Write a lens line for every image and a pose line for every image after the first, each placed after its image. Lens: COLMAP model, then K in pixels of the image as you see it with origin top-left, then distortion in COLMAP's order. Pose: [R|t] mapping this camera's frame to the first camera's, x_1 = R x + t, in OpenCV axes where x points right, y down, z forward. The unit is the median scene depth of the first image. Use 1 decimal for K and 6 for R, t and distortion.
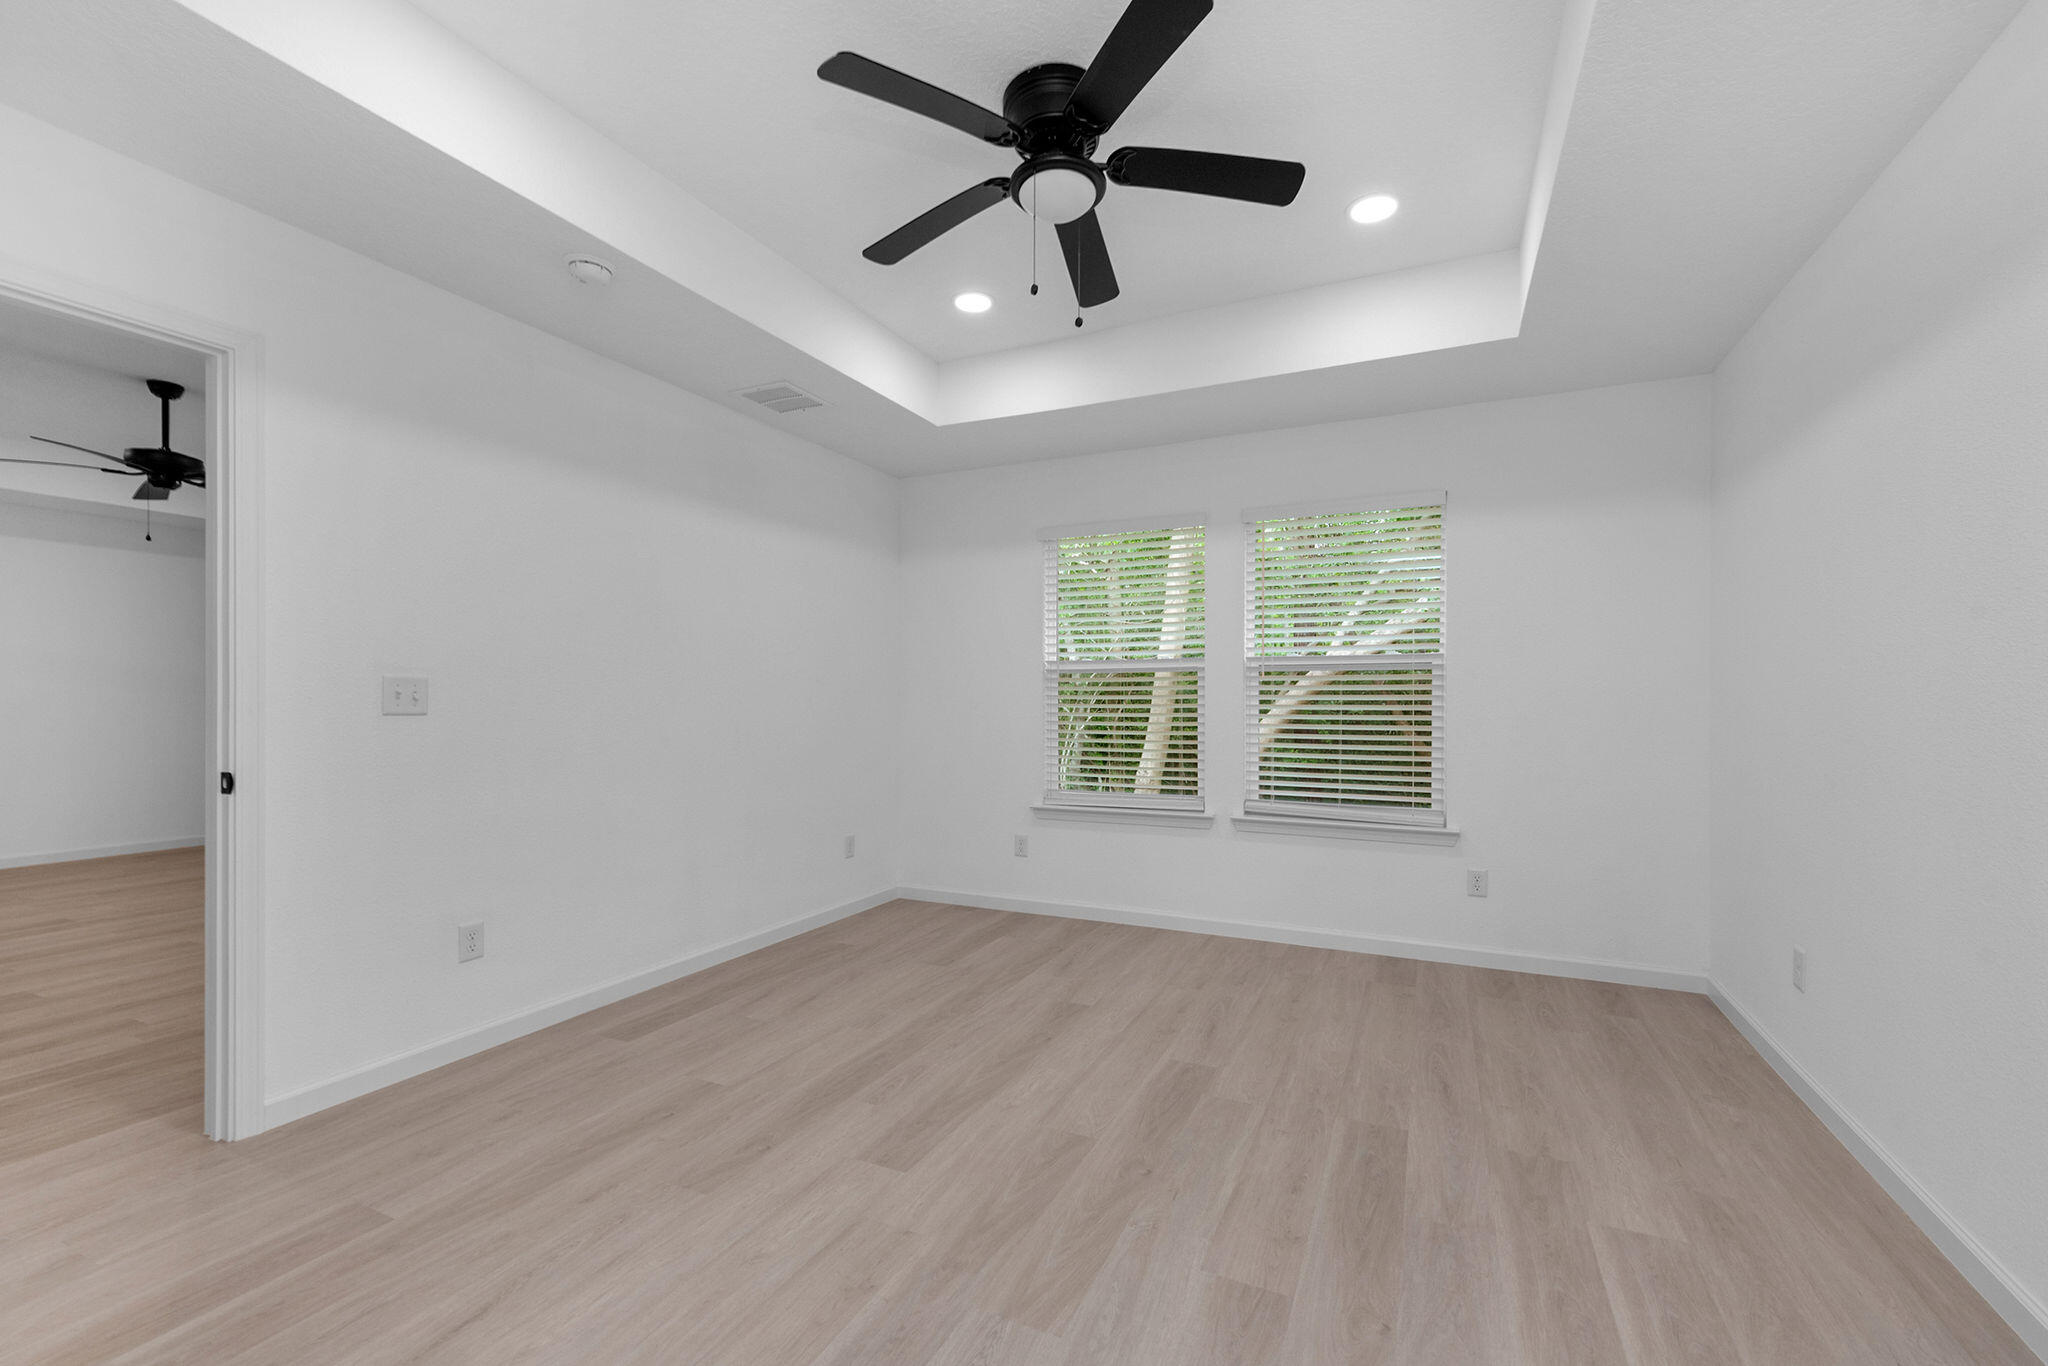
lens RADIAL K [[918.1, 0, 970.0], [0, 918.1, 698.3], [0, 0, 1]] dist [0.017988, 0.000121]
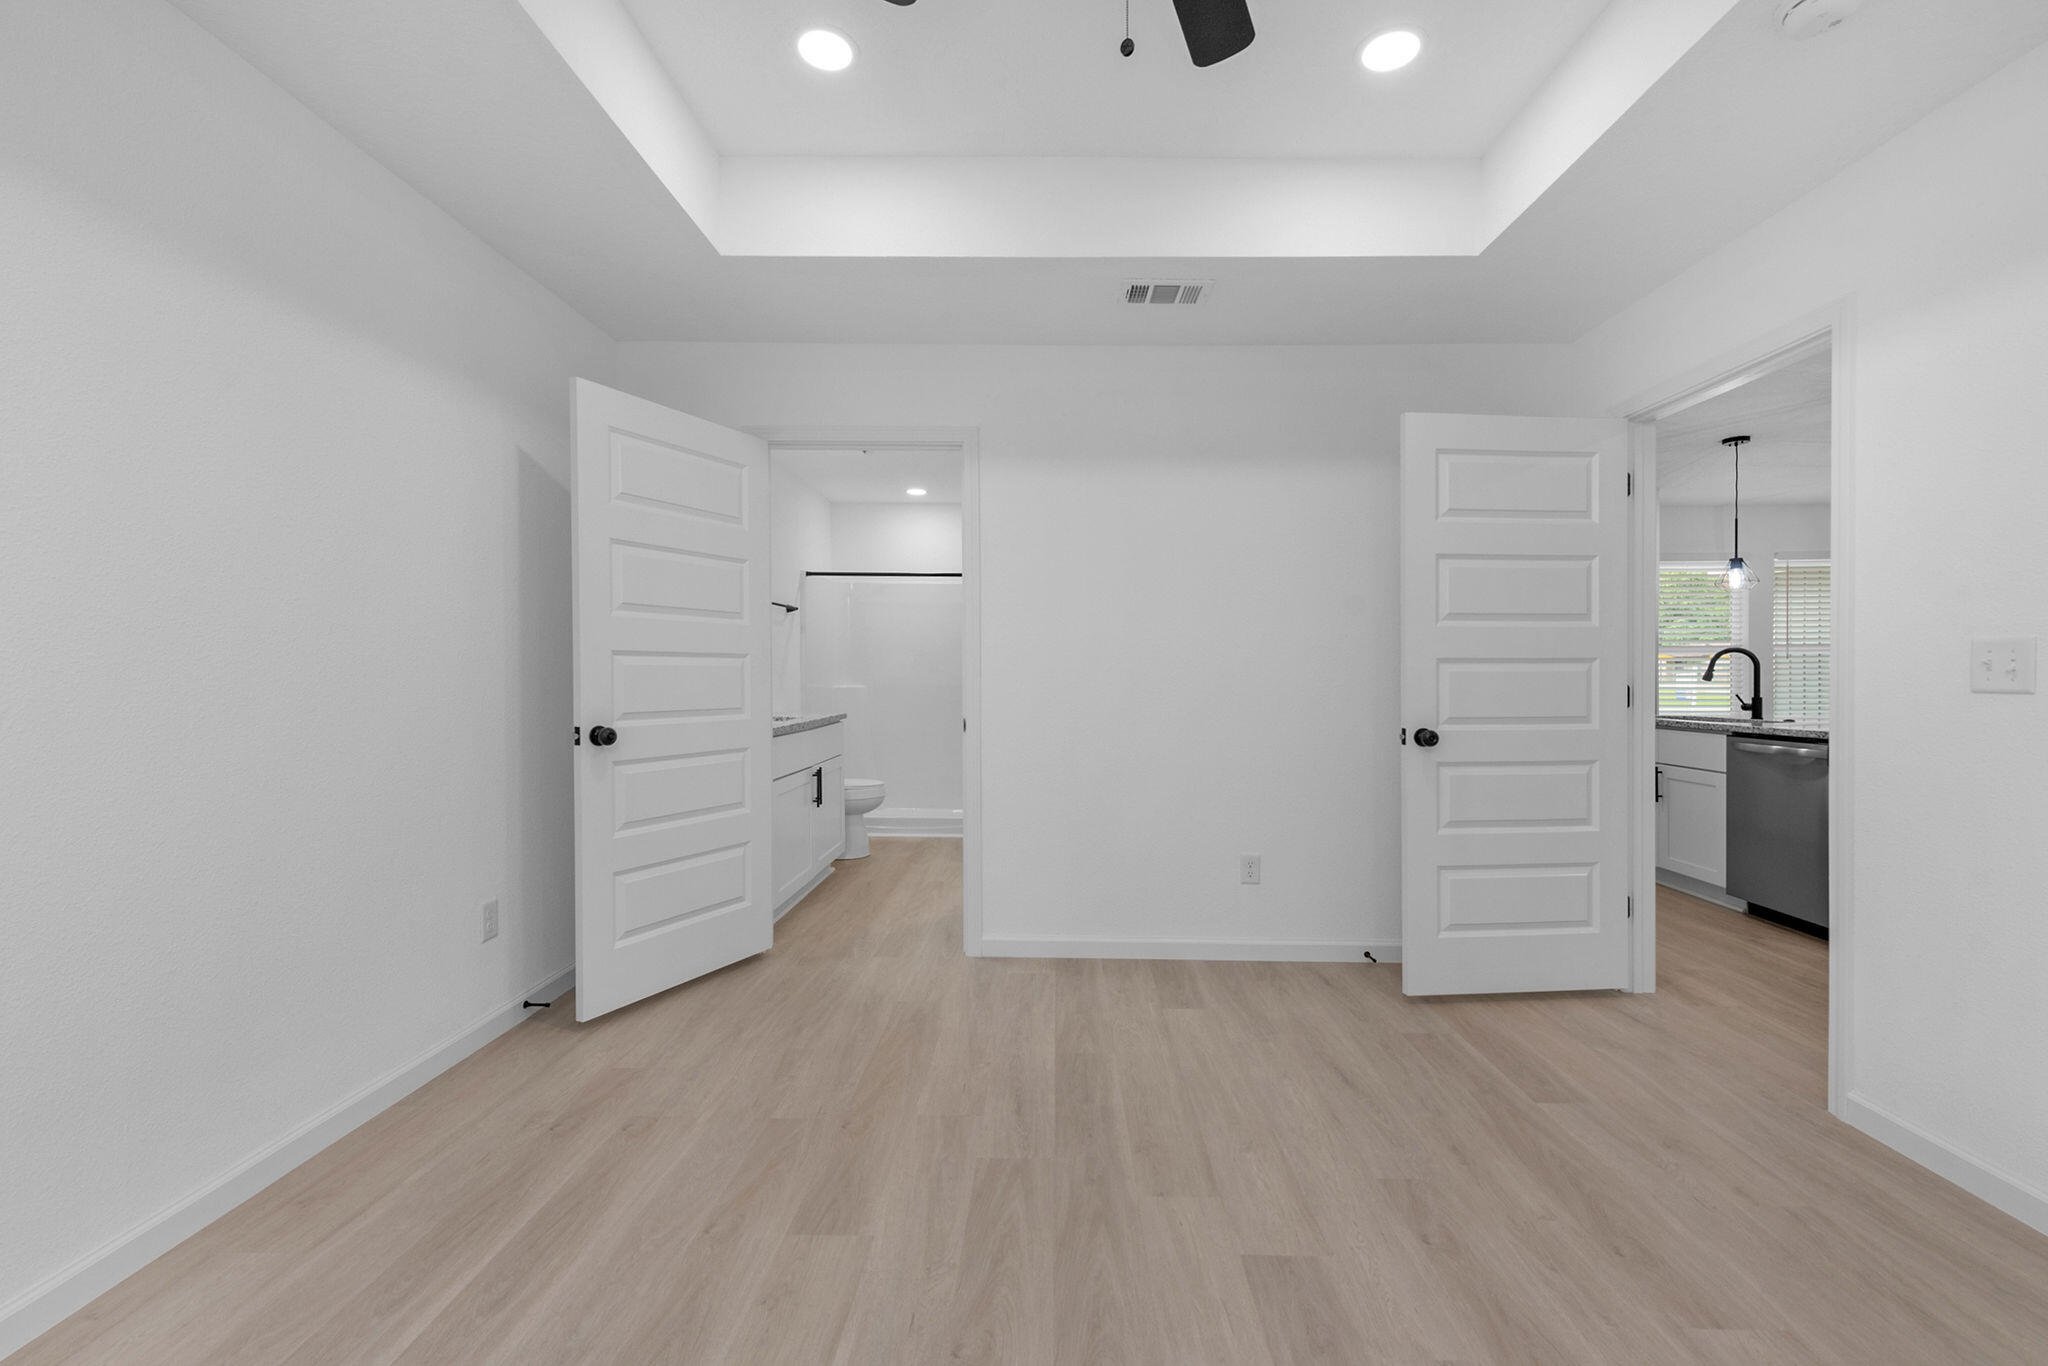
lens RADIAL K [[892.6, 0, 1056.6], [0, 892.6, 688.5], [0, 0, 1]] dist [0.003861, 0.000371]
pose [[-0.884961, 0.003935, -0.465649, 0.475132], [-0.006473, 0.999764, 0.020751, 0.006276], [0.465620, 0.021378, -0.884726, 1.760004]]
